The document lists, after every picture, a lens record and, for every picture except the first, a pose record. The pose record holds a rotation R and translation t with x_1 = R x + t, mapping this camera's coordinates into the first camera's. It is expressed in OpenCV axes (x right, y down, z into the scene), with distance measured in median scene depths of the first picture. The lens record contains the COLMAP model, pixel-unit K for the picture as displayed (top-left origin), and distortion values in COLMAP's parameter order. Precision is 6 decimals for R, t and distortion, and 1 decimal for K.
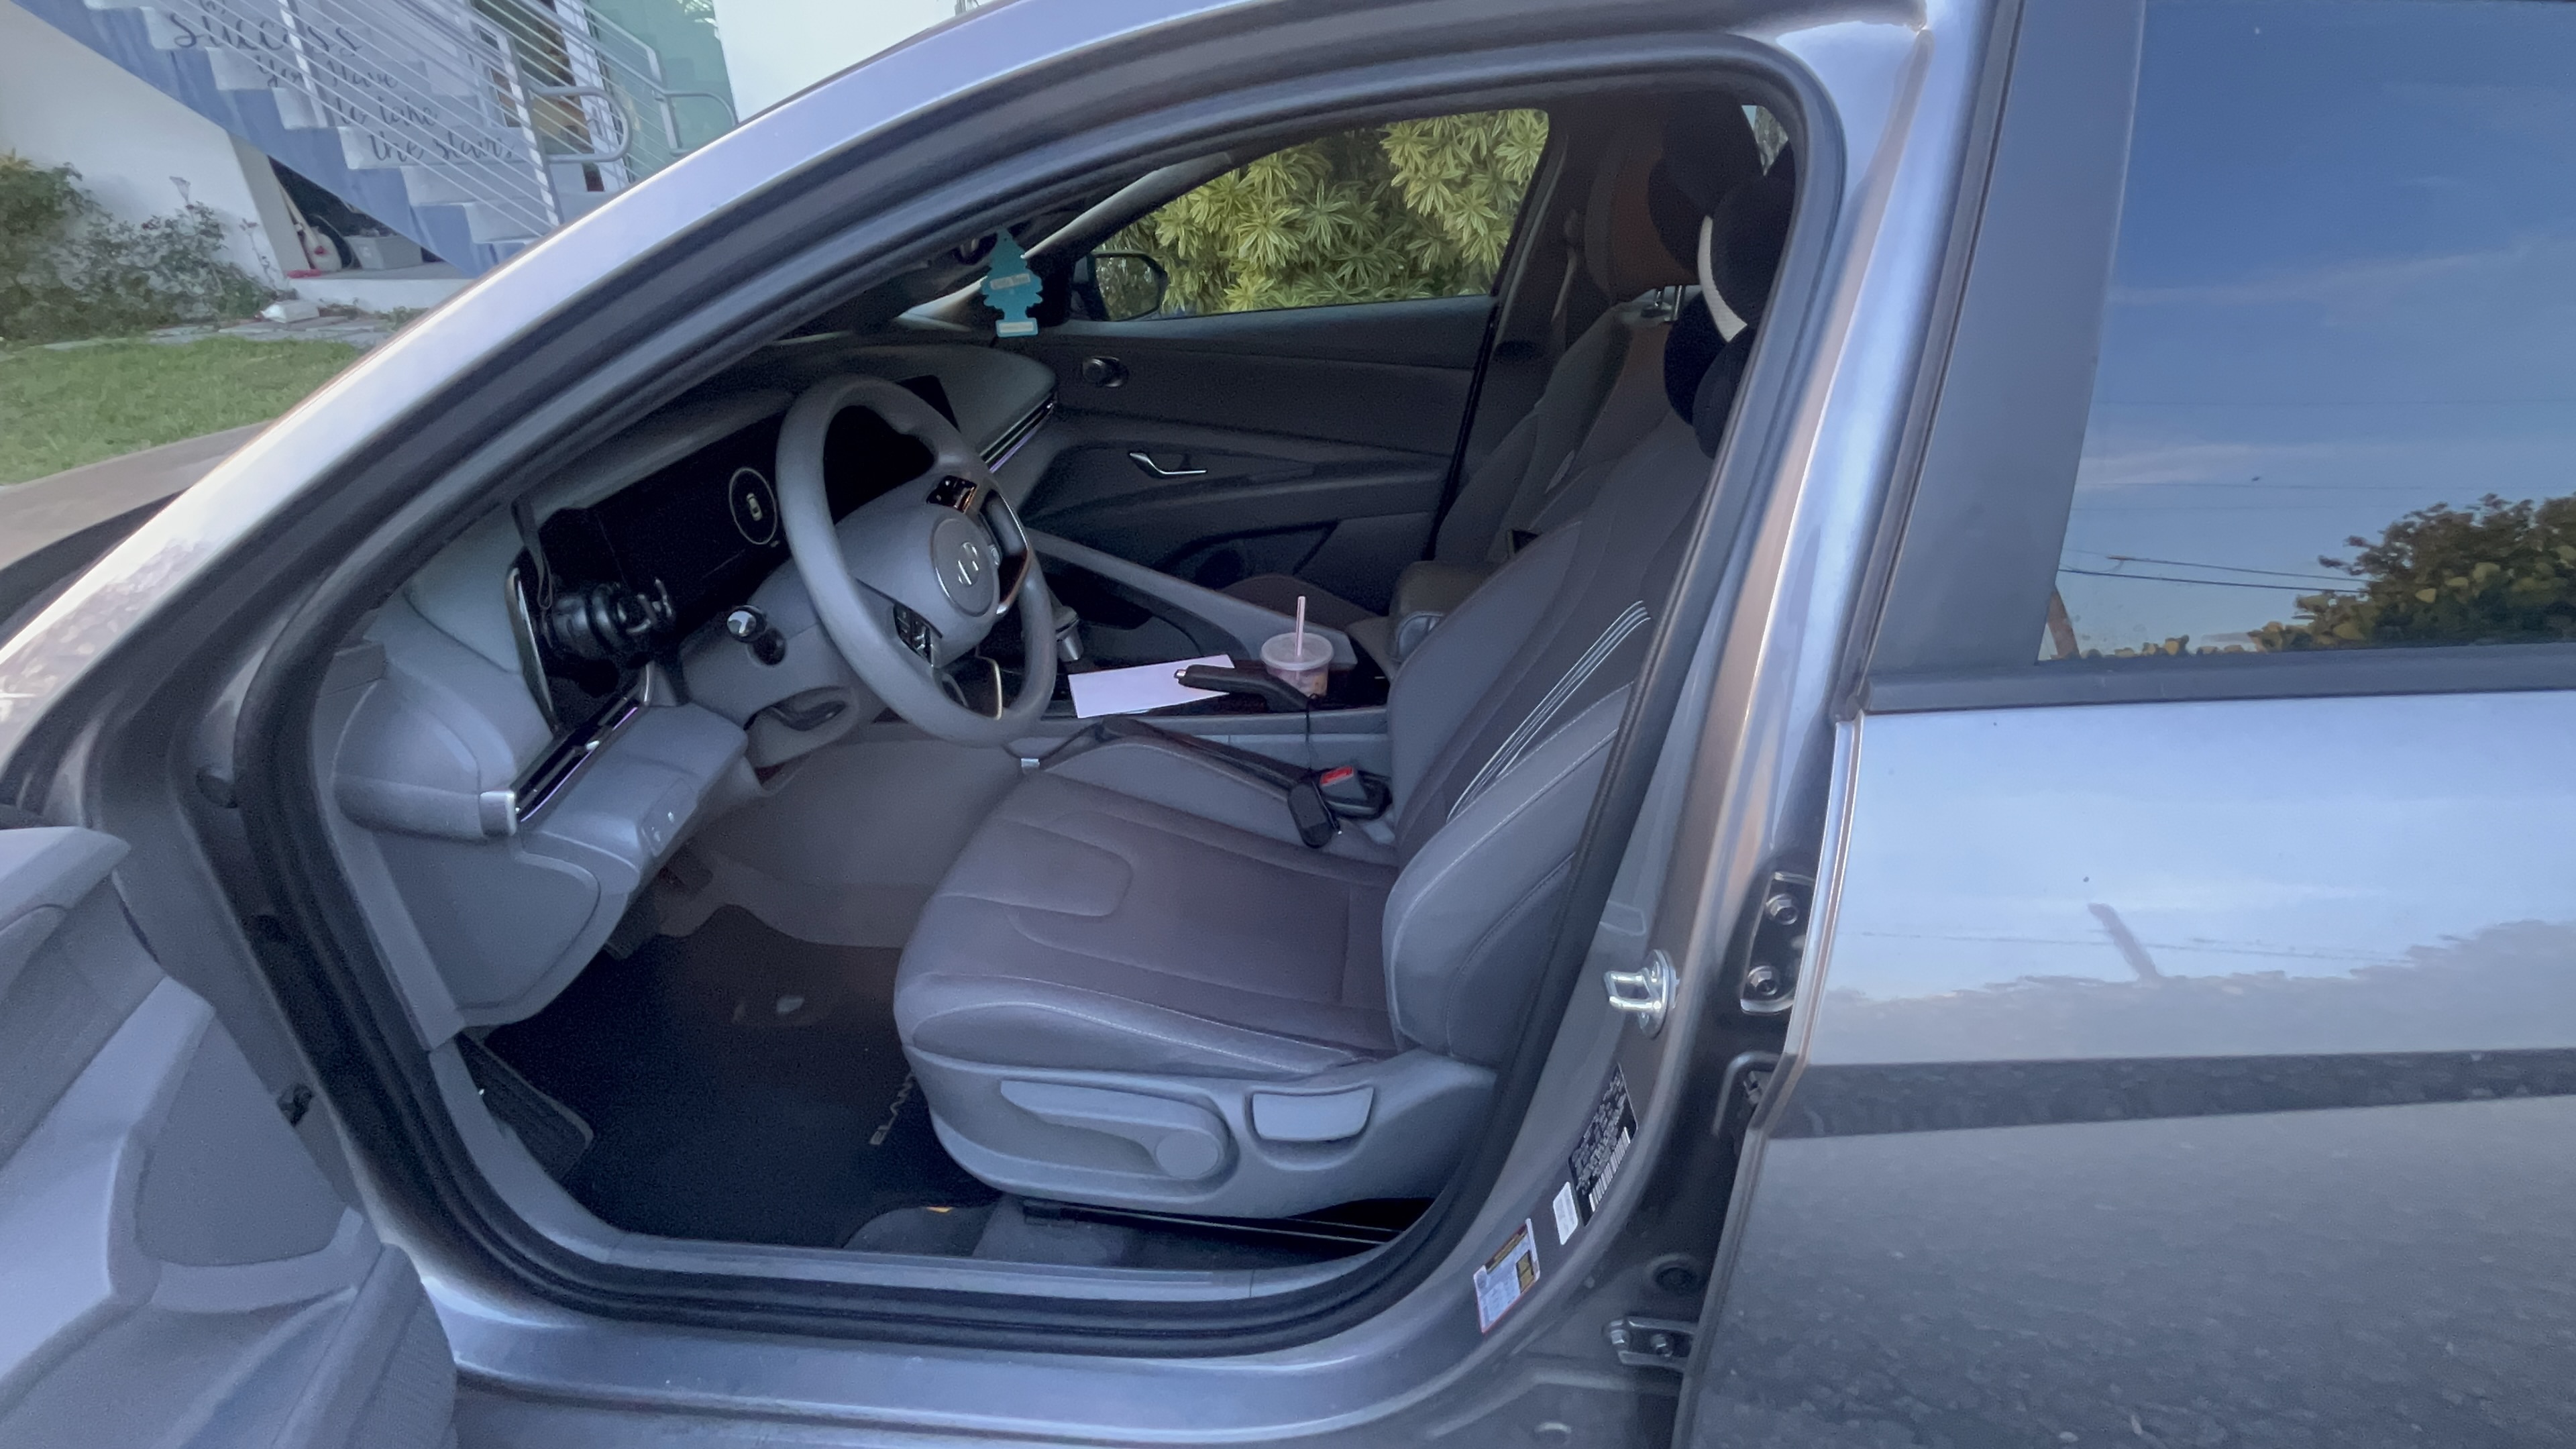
lens RADIAL K [[1181.7, 0, 1288.0], [0, 1181.7, 724.5], [0, 0, 1]] dist [0.001949, 0.000067]
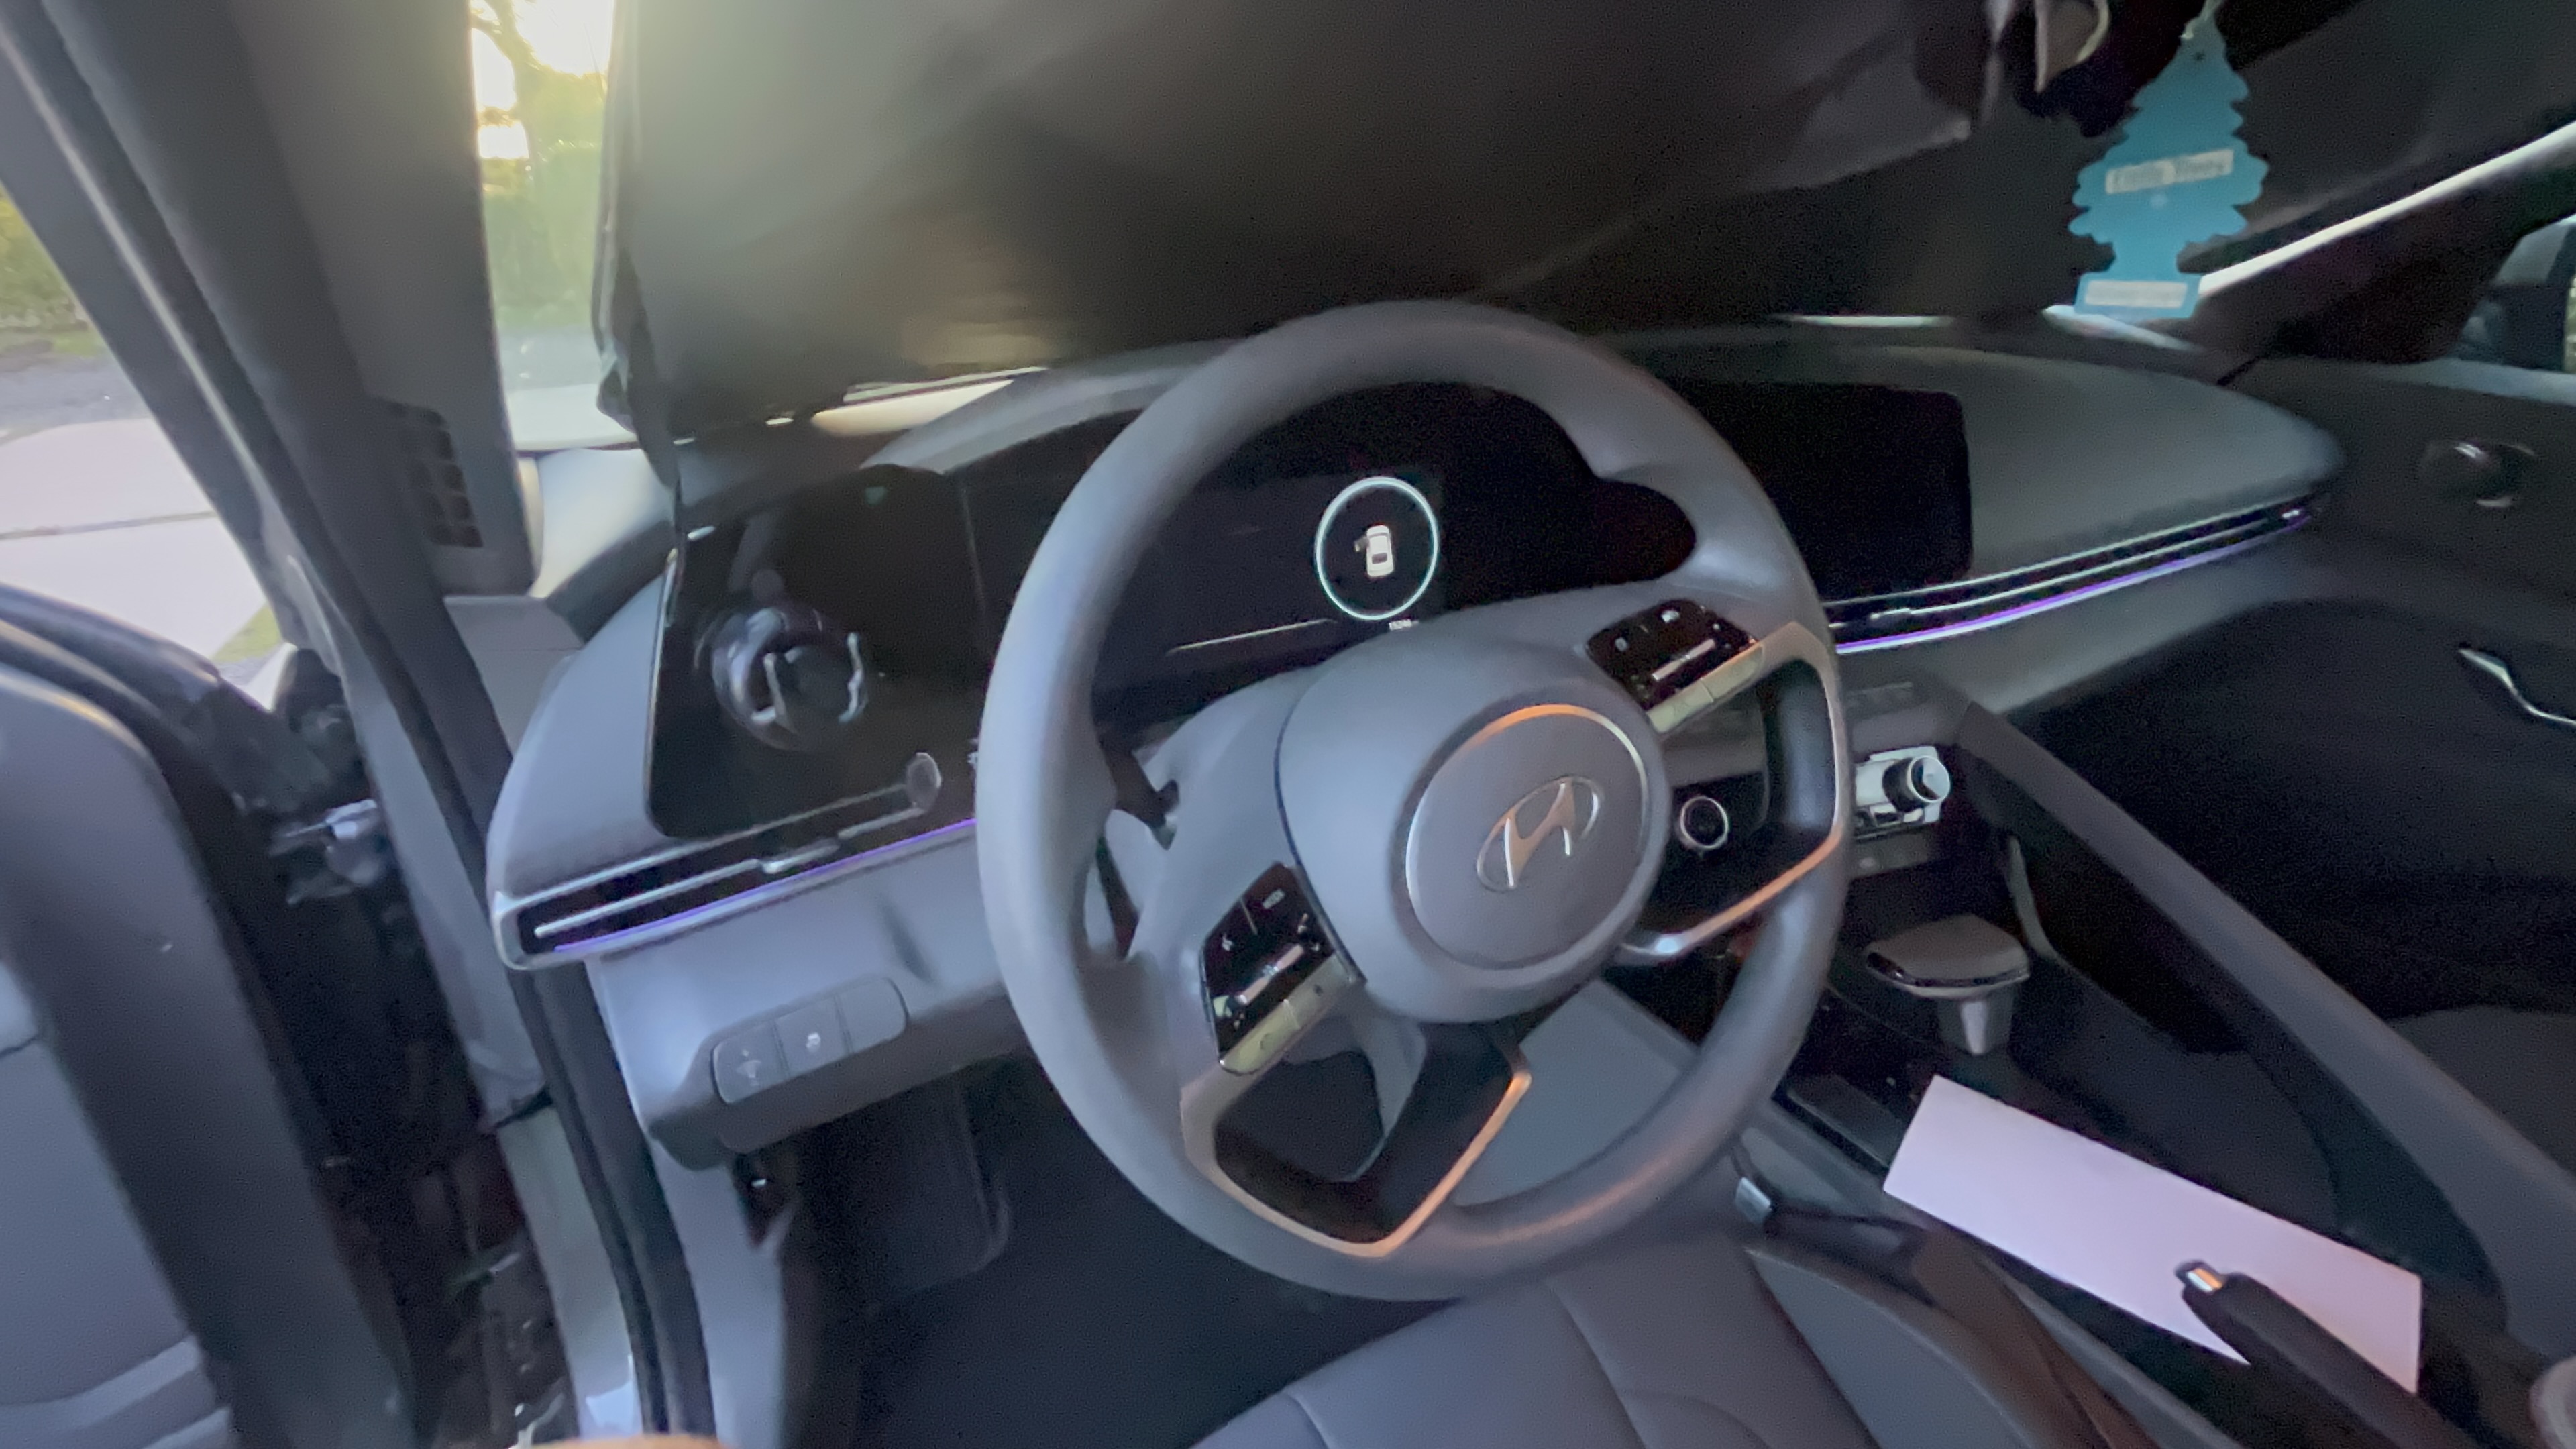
lens RADIAL K [[1281.2, 0, 1296.2], [0, 1281.2, 722.6], [0, 0, 1]] dist [-0.017977, 0.019670]
pose [[0.569486, 0.350430, -0.743562, -0.011742], [-0.378305, 0.914818, 0.141400, -0.132827], [0.729775, 0.200767, 0.653545, 0.448229]]
